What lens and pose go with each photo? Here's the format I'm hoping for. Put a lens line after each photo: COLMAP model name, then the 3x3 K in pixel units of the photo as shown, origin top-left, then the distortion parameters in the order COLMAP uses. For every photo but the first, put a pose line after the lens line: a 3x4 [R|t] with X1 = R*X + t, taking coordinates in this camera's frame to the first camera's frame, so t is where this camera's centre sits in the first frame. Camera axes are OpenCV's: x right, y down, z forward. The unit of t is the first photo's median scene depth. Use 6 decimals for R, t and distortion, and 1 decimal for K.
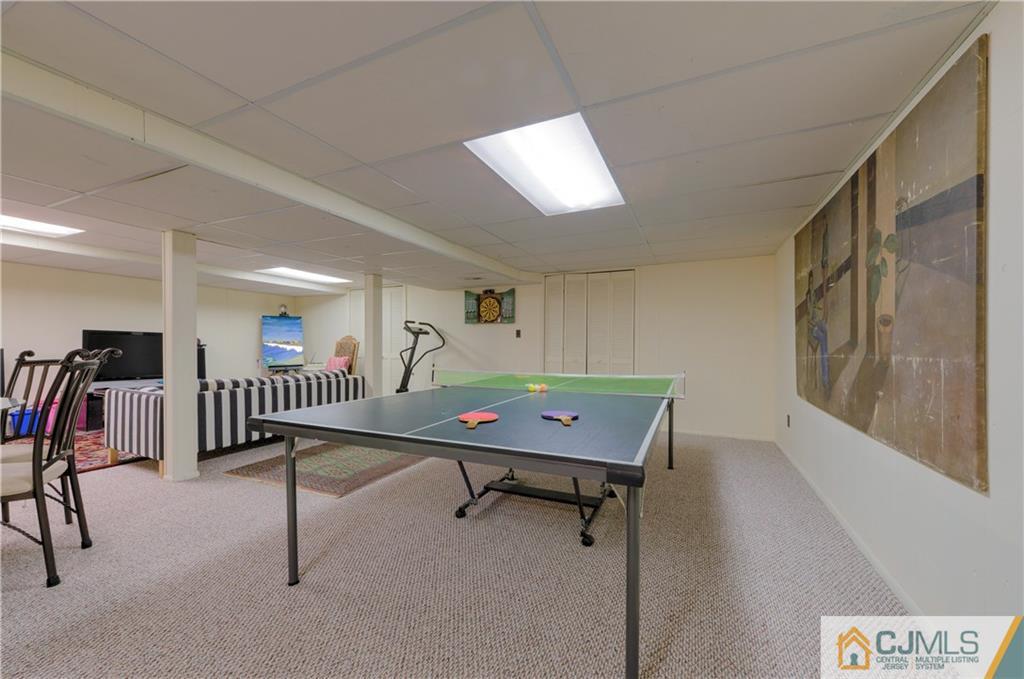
lens RADIAL K [[397.8, 0, 513.4], [0, 397.8, 344.2], [0, 0, 1]] dist [0.000740, 0.000042]
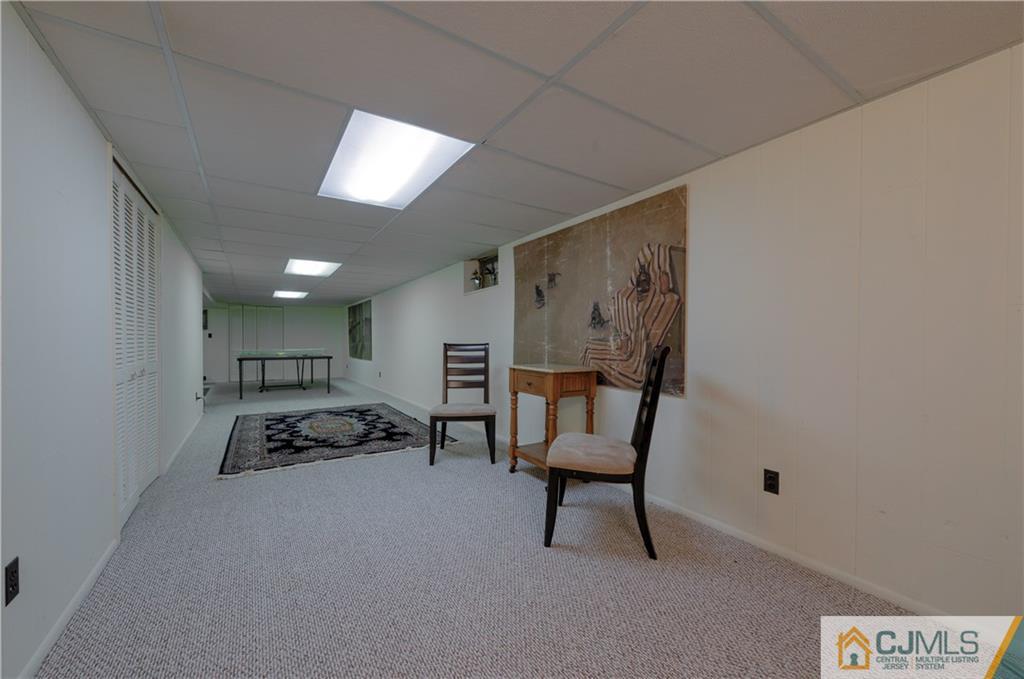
lens RADIAL K [[397.8, 0, 513.4], [0, 397.8, 344.2], [0, 0, 1]] dist [0.000740, 0.000042]
pose [[0.533046, -0.011828, 0.846003, -1.411437], [0.004146, 0.999927, 0.011367, -0.006008], [-0.846076, -0.002552, 0.533056, -1.994102]]
